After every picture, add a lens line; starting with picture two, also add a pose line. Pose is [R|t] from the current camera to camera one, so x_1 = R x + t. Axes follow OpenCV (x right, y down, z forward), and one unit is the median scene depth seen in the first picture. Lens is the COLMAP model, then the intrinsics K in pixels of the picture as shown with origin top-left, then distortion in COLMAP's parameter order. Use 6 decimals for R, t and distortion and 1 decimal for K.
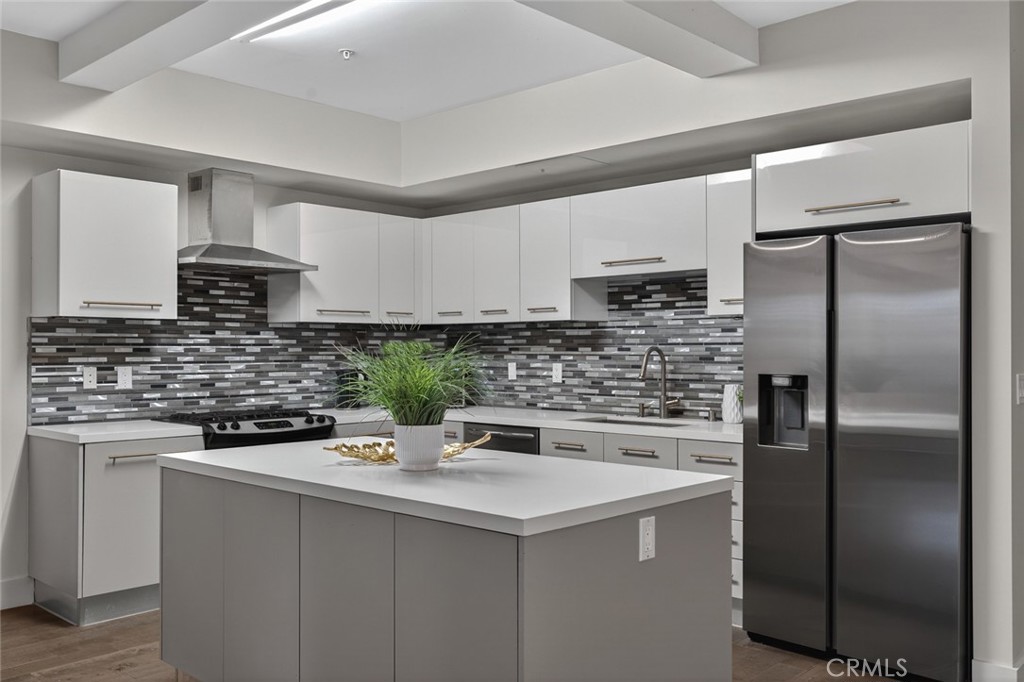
lens RADIAL K [[892.1, 0, 512.0], [0, 892.1, 341.0], [0, 0, 1]] dist [-0.000832, 0.003868]
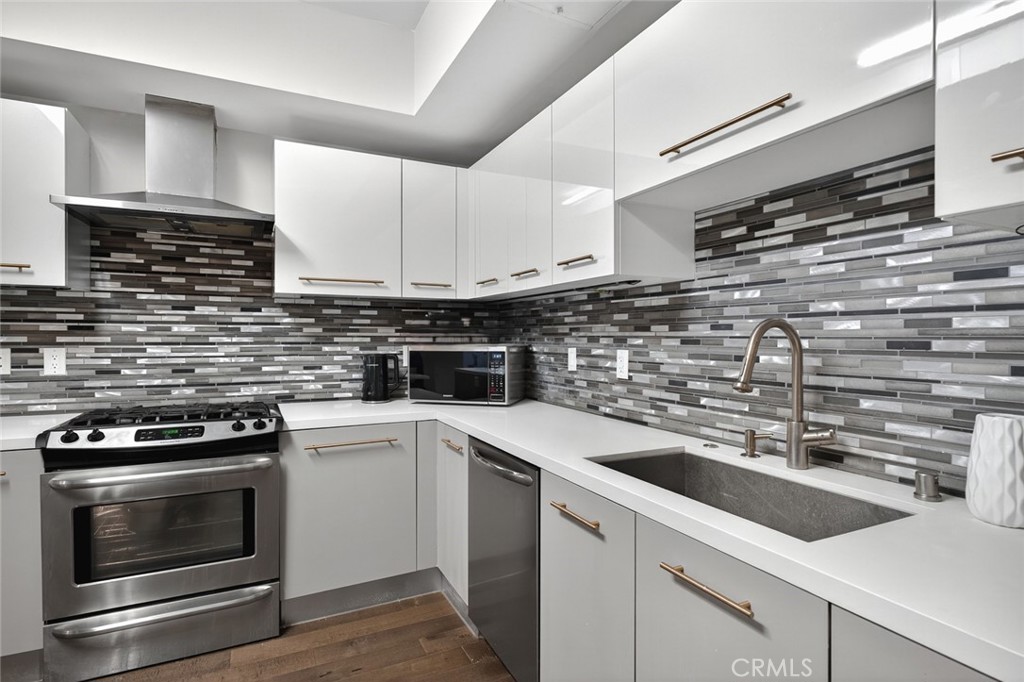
lens RADIAL K [[523.1, 0, 512.0], [0, 523.1, 341.0], [0, 0, 1]] dist [0.000423, 0.000010]
pose [[0.935485, 0.006368, -0.353310, 0.119013], [-0.000631, 0.999866, 0.016350, 0.012921], [0.353366, -0.015072, 0.935364, 0.645679]]
